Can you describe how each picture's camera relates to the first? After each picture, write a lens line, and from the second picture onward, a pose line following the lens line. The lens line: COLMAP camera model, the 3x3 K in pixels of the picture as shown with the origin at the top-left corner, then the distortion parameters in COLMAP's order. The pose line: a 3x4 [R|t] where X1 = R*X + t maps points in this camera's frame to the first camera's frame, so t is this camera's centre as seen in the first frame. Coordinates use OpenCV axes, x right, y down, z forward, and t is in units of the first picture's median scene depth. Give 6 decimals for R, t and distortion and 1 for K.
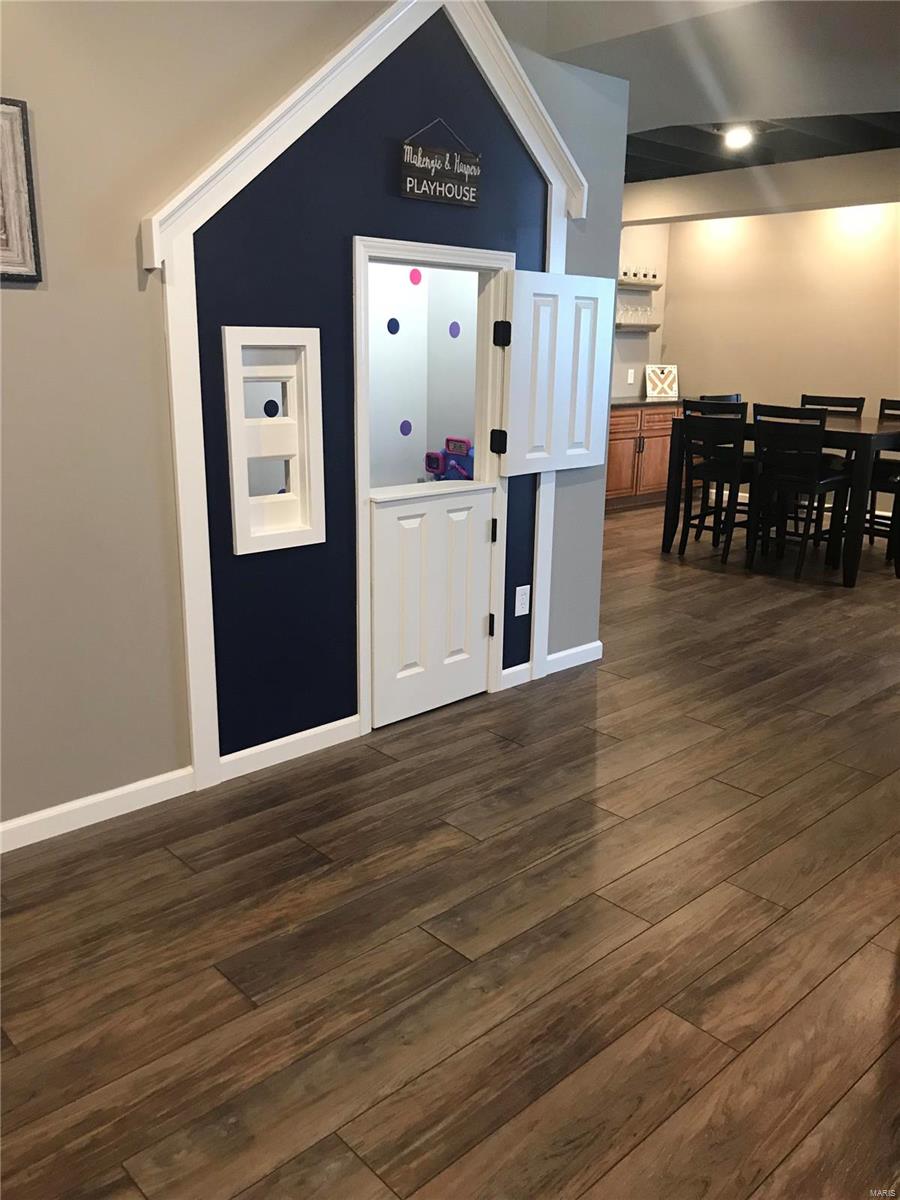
lens RADIAL K [[973.2, 0, 449.2], [0, 973.2, 598.9], [0, 0, 1]] dist [0.003879, -0.003201]
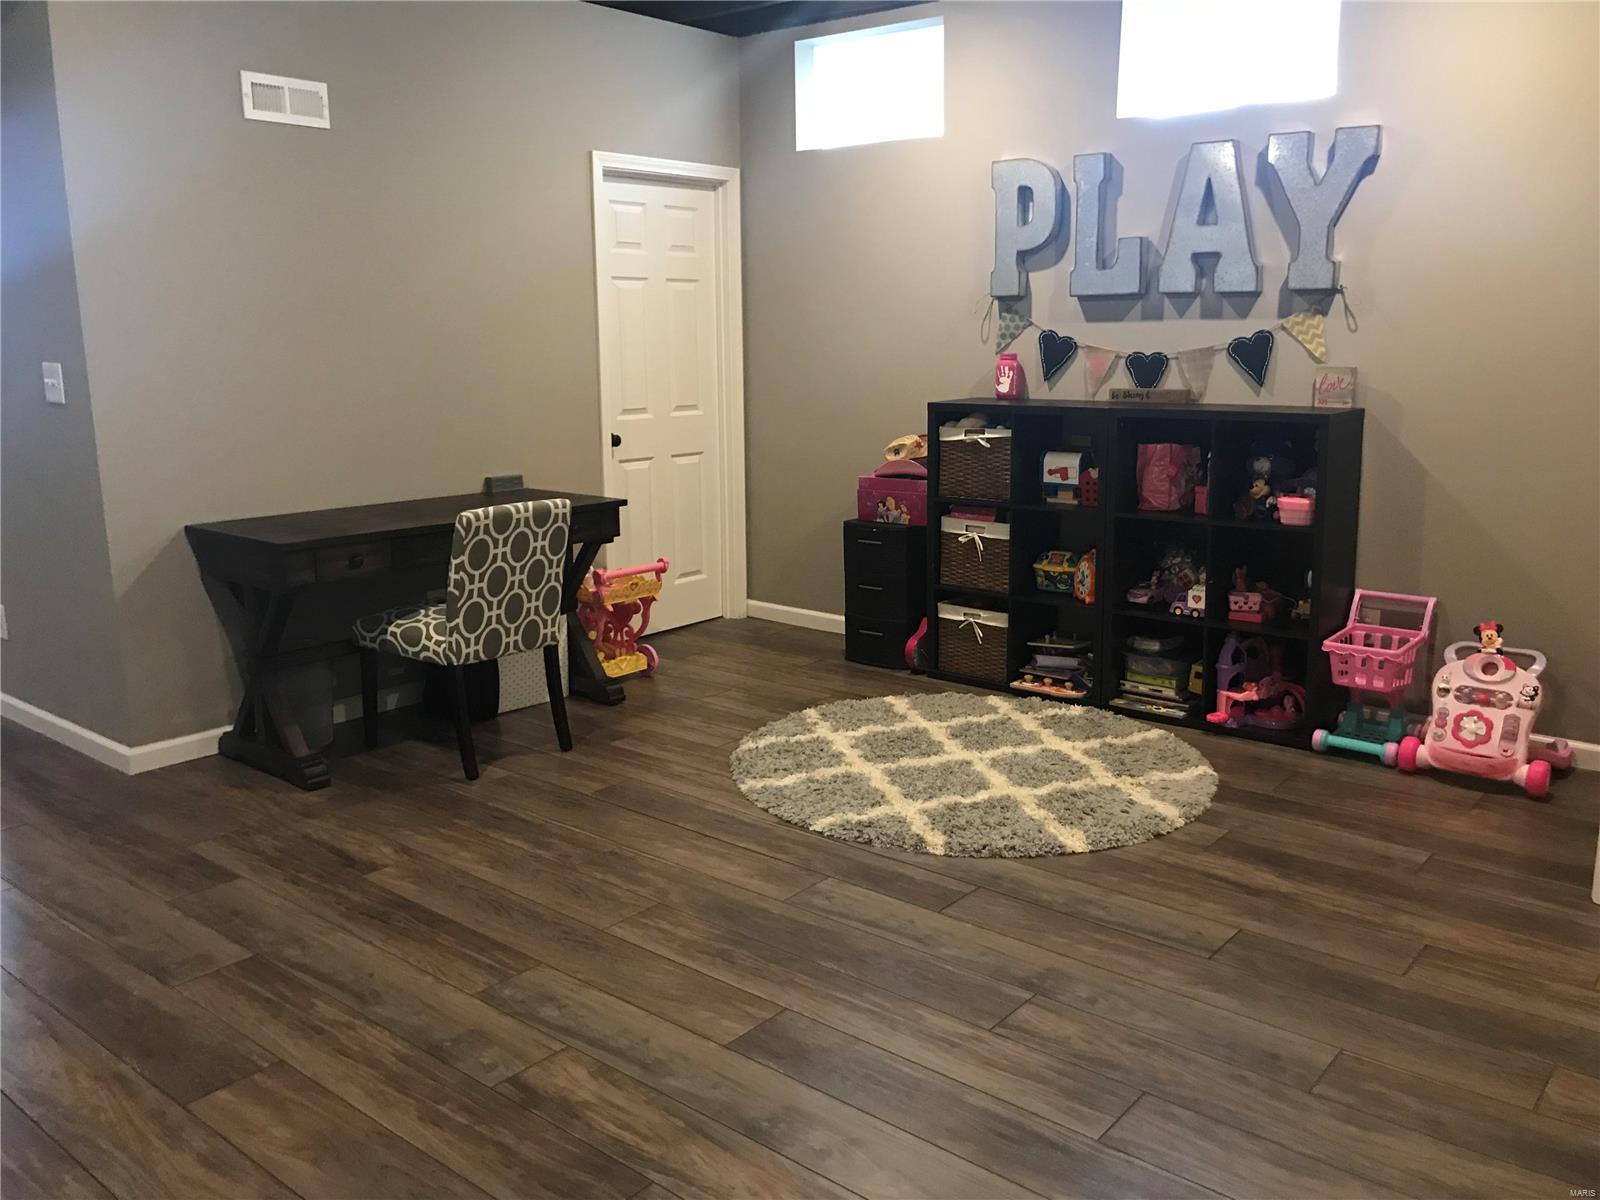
lens RADIAL K [[1297.6, 0, 800.1], [0, 1297.6, 598.8], [0, 0, 1]] dist [0.003879, -0.003201]
pose [[-0.134503, -0.215243, 0.967253, -1.370697], [0.257512, 0.934994, 0.243873, -0.157530], [-0.956868, 0.281881, -0.070332, 0.513083]]
